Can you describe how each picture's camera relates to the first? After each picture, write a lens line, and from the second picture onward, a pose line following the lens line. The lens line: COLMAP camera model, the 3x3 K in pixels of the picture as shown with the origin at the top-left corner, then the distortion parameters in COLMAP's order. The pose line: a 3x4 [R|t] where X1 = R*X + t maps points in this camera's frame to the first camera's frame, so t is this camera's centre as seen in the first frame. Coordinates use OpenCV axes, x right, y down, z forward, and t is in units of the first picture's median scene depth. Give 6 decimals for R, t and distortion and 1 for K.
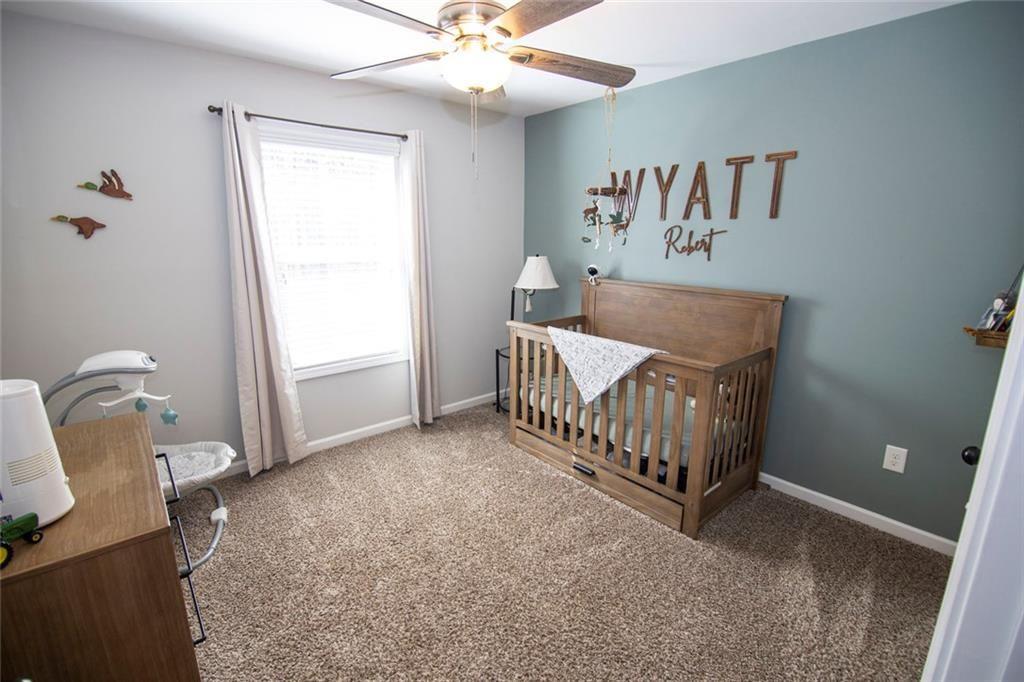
lens RADIAL K [[458.6, 0, 512.0], [0, 458.6, 341.0], [0, 0, 1]] dist [-0.018259, -0.001763]
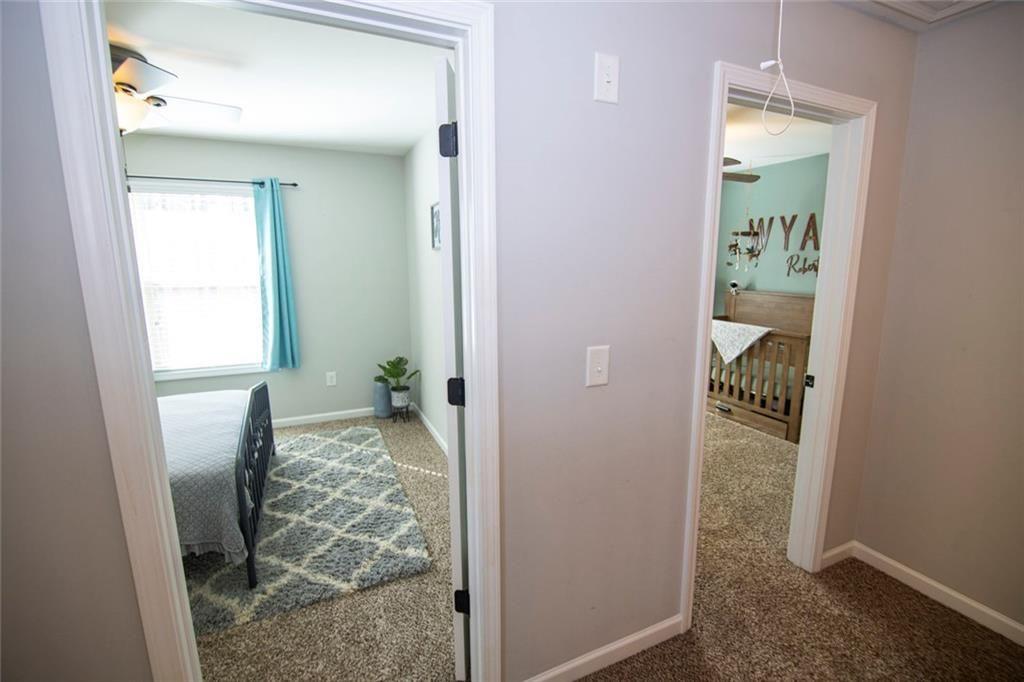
lens RADIAL K [[458.6, 0, 512.0], [0, 458.6, 341.0], [0, 0, 1]] dist [-0.018259, -0.001763]
pose [[0.959484, 0.042718, -0.278506, -0.109658], [-0.057702, 0.997282, -0.045823, 0.161039], [0.275792, 0.060036, 0.959341, -0.706320]]
